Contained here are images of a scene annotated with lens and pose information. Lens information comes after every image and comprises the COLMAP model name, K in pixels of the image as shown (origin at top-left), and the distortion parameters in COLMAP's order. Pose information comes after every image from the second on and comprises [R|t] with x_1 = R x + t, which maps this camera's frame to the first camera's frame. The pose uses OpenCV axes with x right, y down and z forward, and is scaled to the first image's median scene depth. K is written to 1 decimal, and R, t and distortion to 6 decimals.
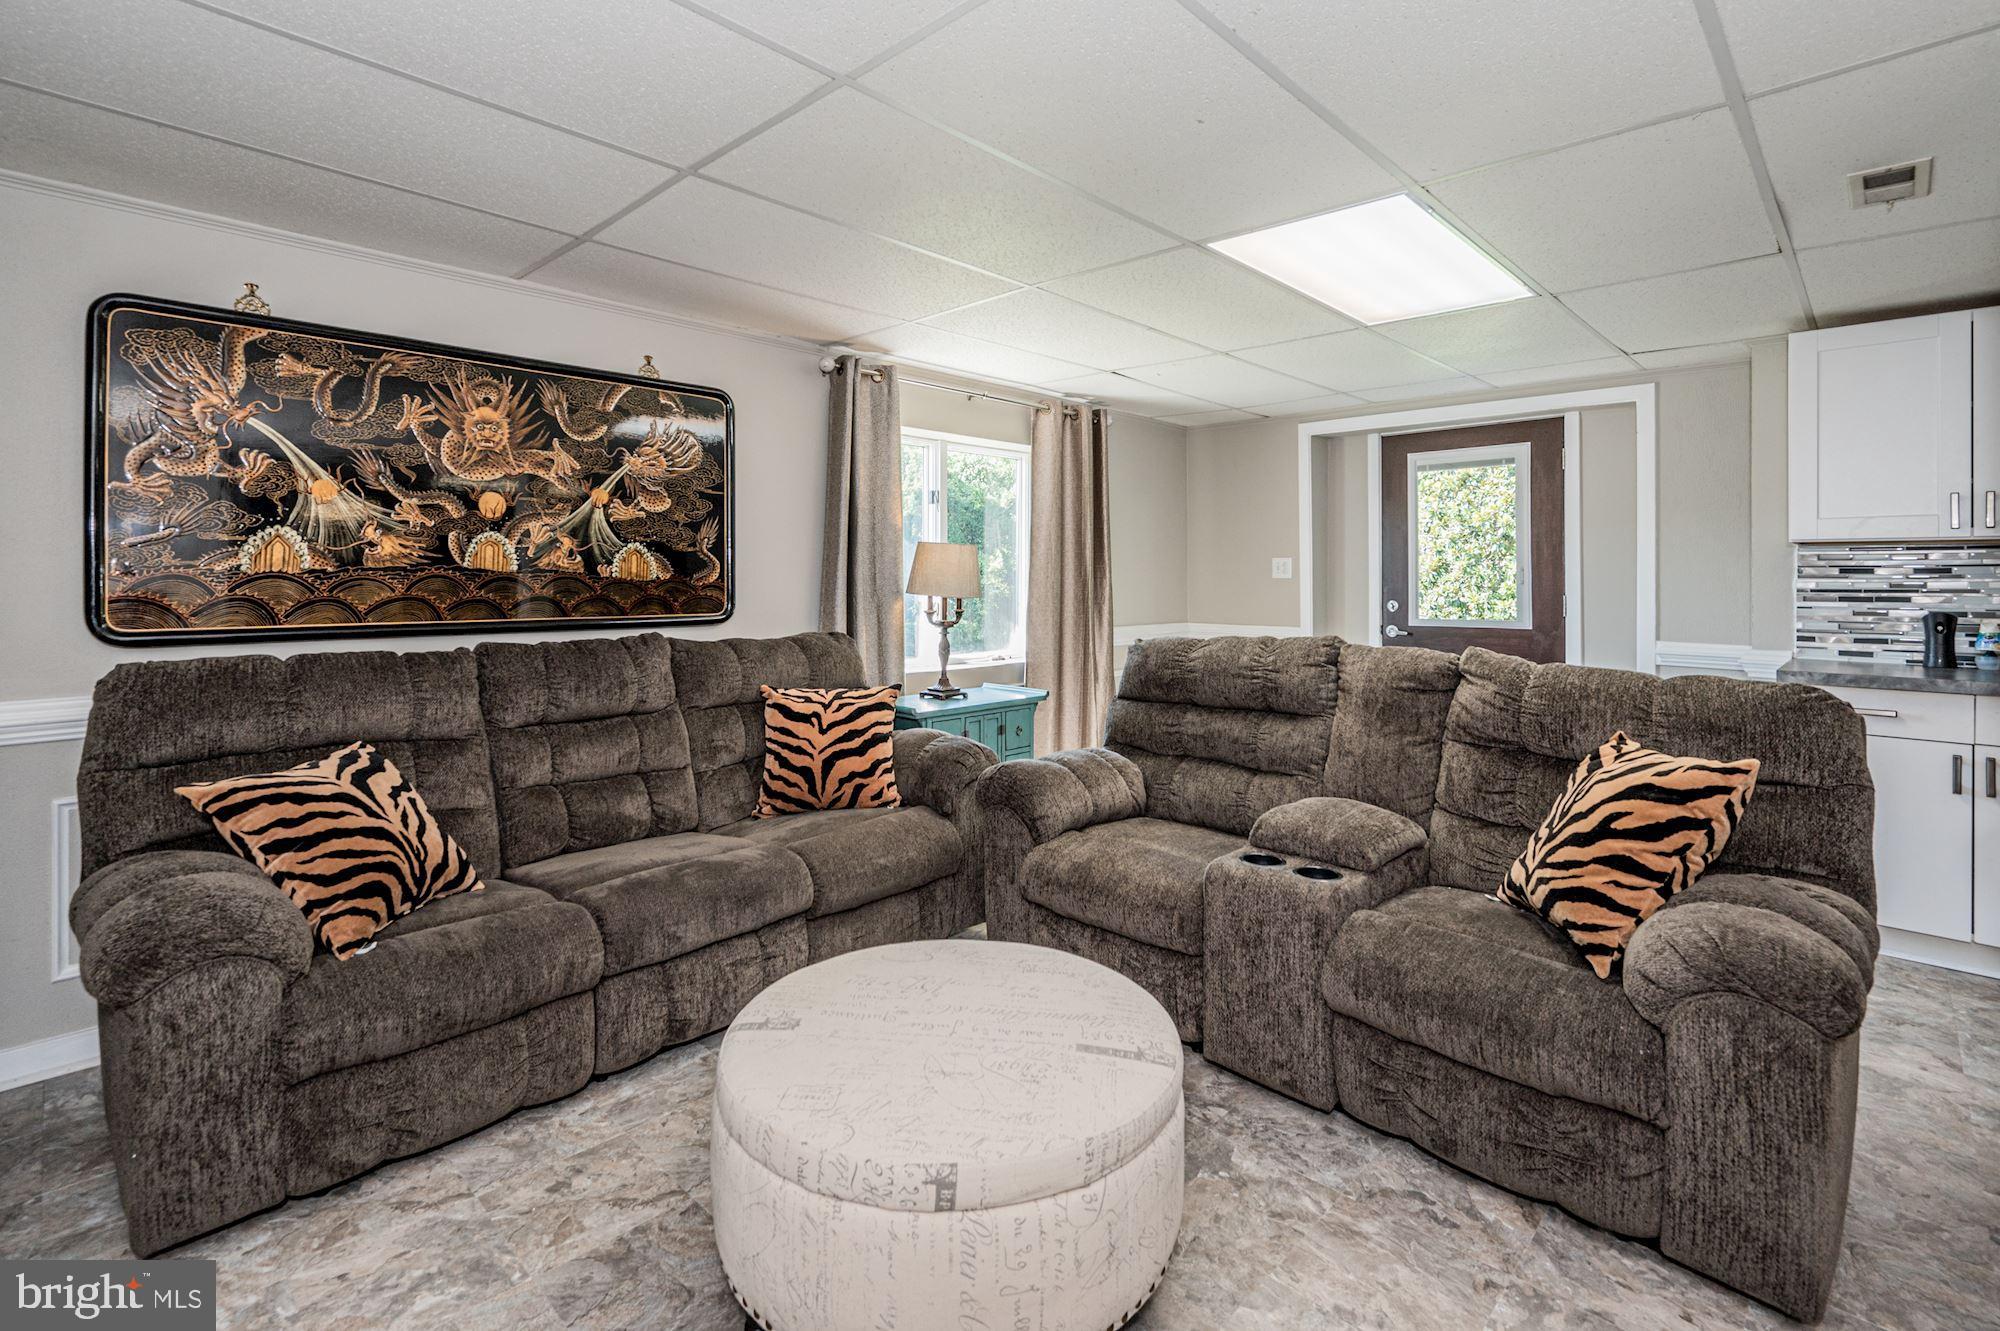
lens RADIAL K [[884.2, 0, 973.9], [0, 884.2, 578.0], [0, 0, 1]] dist [-0.007805, -0.000076]
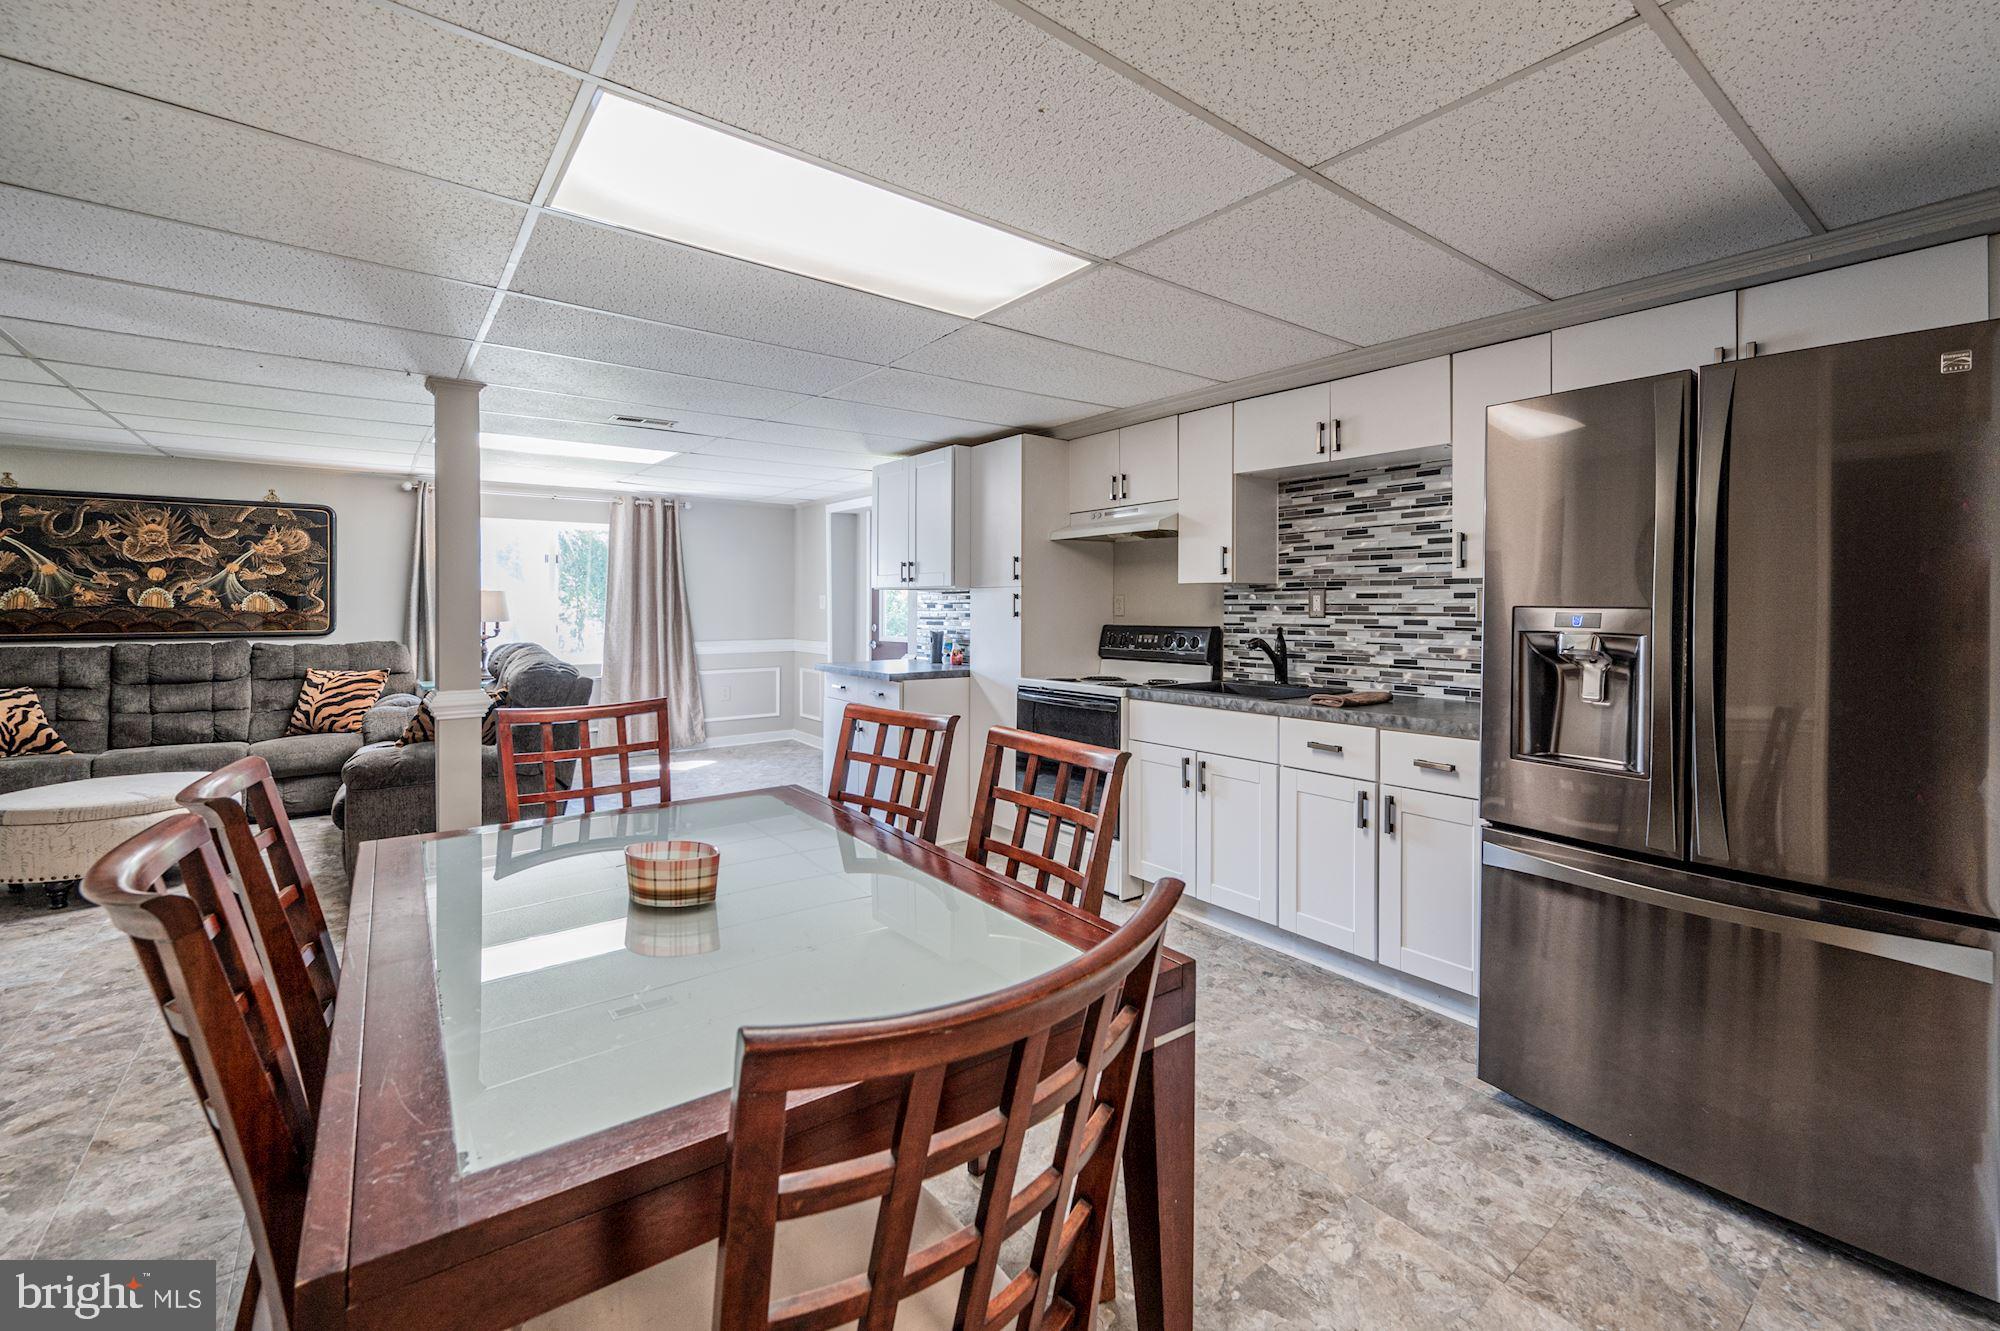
lens RADIAL K [[810.2, 0, 992.5], [0, 810.2, 614.9], [0, 0, 1]] dist [-0.002087, 0.000822]
pose [[0.993274, 0.000171, -0.115787, 1.451262], [0.001020, 0.999947, 0.010221, -0.008134], [0.115783, -0.010271, 0.993221, -0.548671]]
